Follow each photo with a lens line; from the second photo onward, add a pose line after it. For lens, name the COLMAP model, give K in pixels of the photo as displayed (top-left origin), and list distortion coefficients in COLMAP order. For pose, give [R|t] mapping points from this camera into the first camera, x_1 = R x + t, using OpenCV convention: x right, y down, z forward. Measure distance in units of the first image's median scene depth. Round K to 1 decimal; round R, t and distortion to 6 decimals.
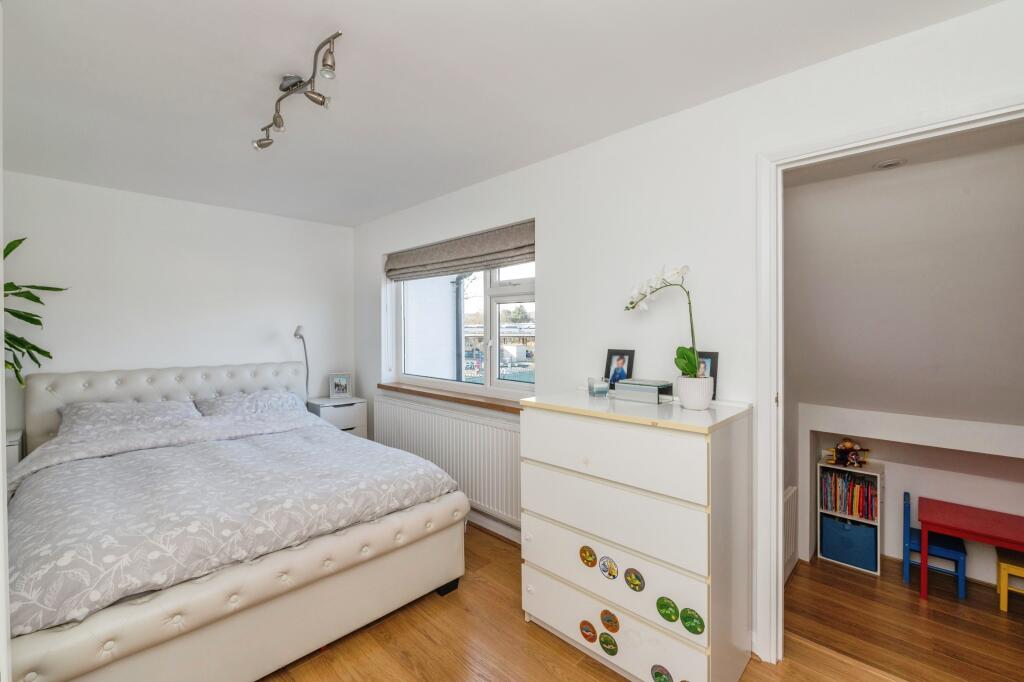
lens RADIAL K [[430.8, 0, 511.9], [0, 430.8, 332.2], [0, 0, 1]] dist [0.002302, -0.003201]
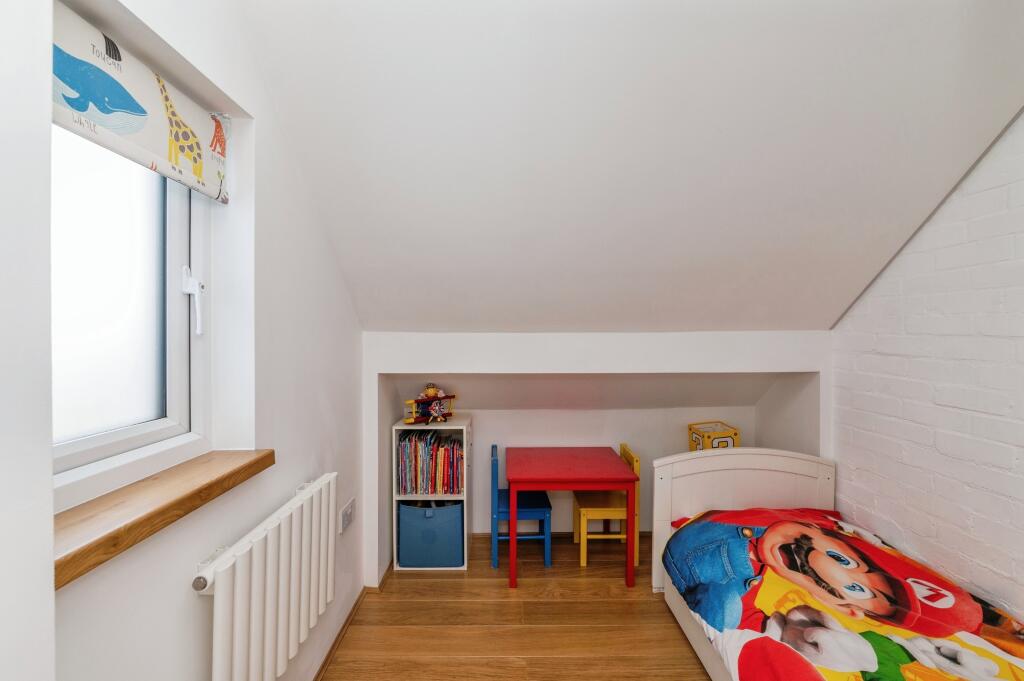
lens RADIAL K [[430.8, 0, 509.8], [0, 430.8, 332.9], [0, 0, 1]] dist [0.002302, -0.003201]
pose [[0.709360, 0.003691, 0.704837, 0.385525], [0.003932, 0.999950, -0.009194, 0.174621], [-0.704835, 0.009293, 0.709310, 0.423587]]
